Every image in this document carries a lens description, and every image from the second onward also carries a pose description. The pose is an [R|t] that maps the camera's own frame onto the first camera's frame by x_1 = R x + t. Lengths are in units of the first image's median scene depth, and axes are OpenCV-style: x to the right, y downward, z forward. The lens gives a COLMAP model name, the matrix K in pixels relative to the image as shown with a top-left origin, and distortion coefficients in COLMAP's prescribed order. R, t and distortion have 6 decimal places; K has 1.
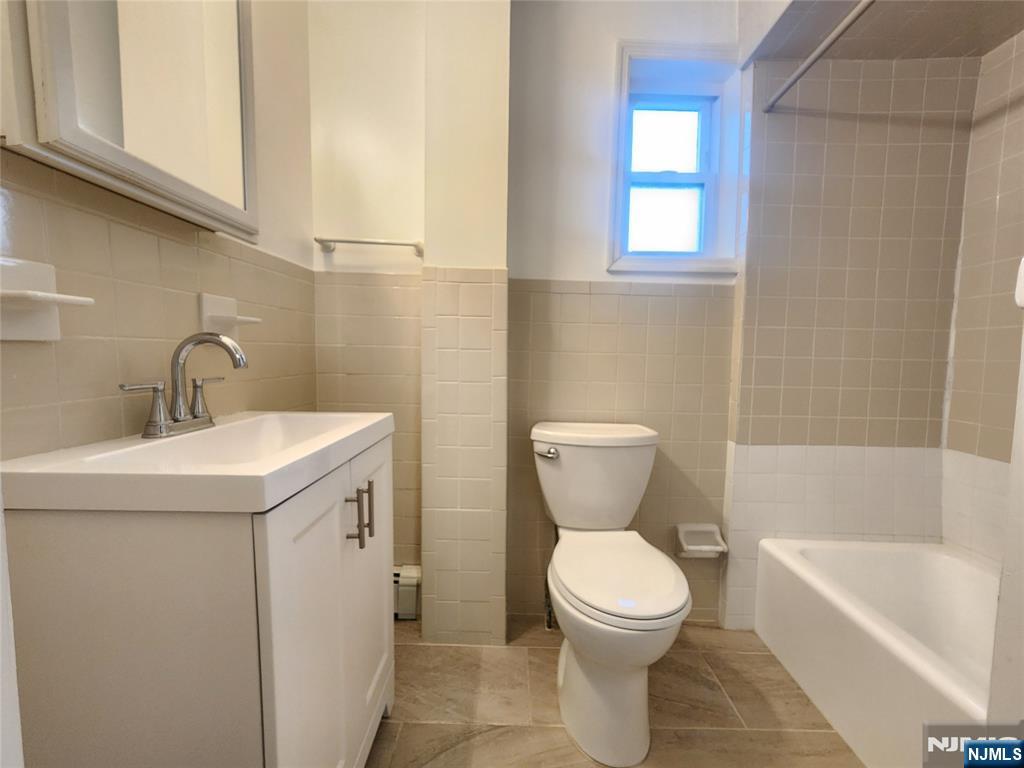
lens RADIAL K [[425.4, 0, 510.4], [0, 425.4, 384.9], [0, 0, 1]] dist [-0.000843, 0.001174]
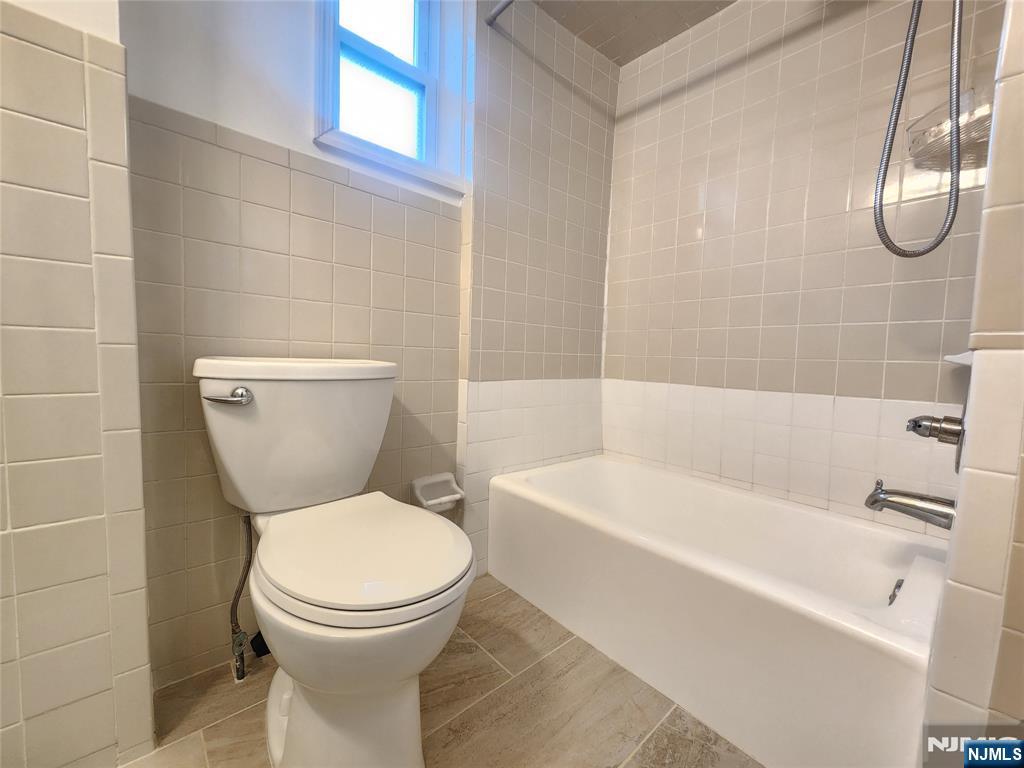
lens RADIAL K [[425.4, 0, 515.7], [0, 425.4, 383.2], [0, 0, 1]] dist [-0.000843, 0.001174]
pose [[0.734734, -0.039556, 0.677202, -0.020962], [0.023286, 0.999181, 0.033098, 0.119512], [-0.677956, -0.008548, 0.735053, 0.258953]]
